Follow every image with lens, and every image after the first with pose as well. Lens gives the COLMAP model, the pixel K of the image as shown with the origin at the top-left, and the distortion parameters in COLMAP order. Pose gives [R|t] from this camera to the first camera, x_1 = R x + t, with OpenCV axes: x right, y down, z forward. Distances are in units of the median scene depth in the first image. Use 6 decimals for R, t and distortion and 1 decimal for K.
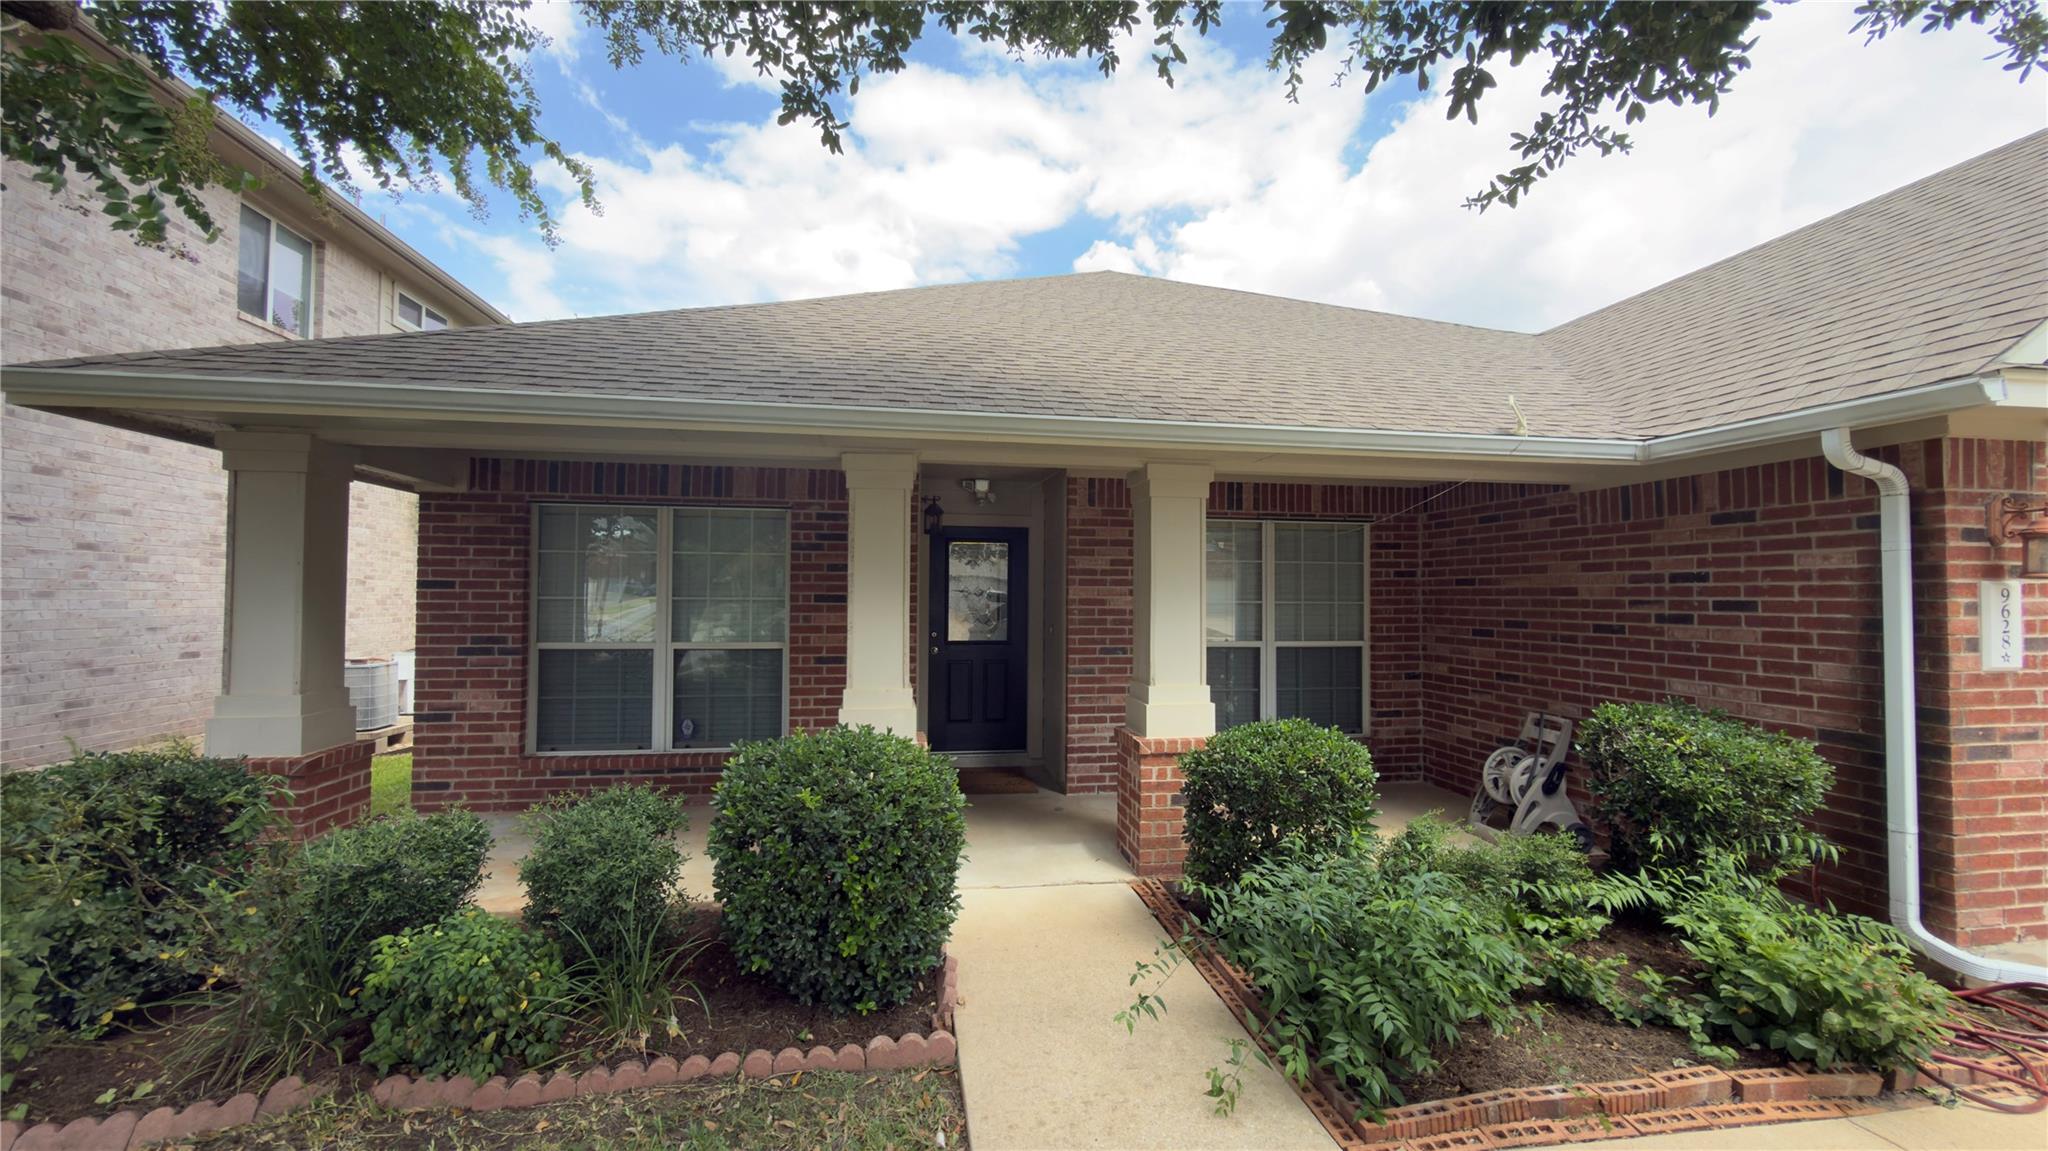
lens RADIAL K [[816.9, 0, 1029.9], [0, 816.9, 574.8], [0, 0, 1]] dist [-0.001582, 0.000174]
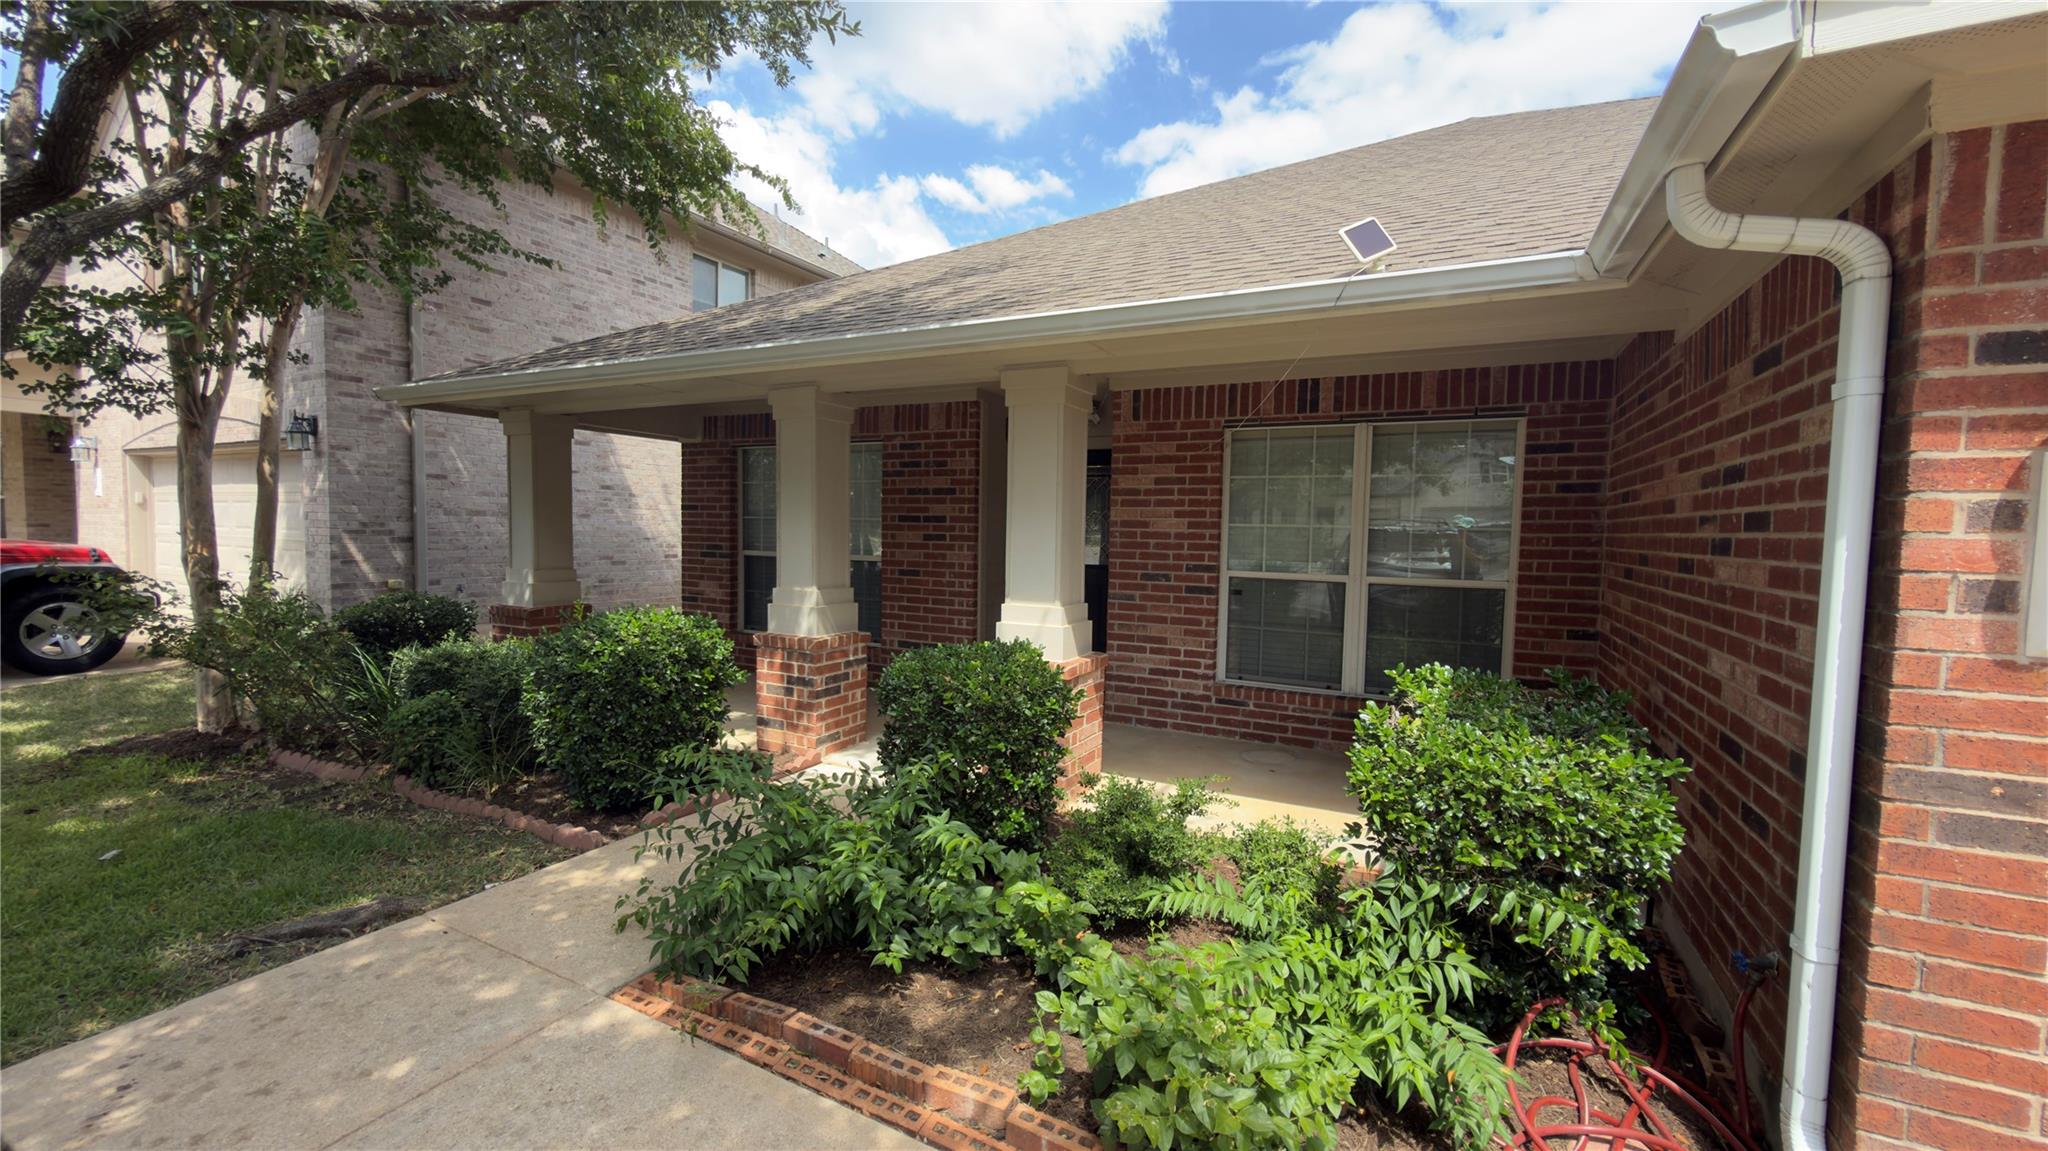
lens RADIAL K [[816.9, 0, 1024.0], [0, 816.9, 573.5], [0, 0, 1]] dist [-0.001582, 0.000174]
pose [[0.798382, 0.042455, -0.600653, 0.539258], [0.002798, 0.997239, 0.074205, 0.019886], [0.602145, -0.060924, 0.796059, 0.174509]]
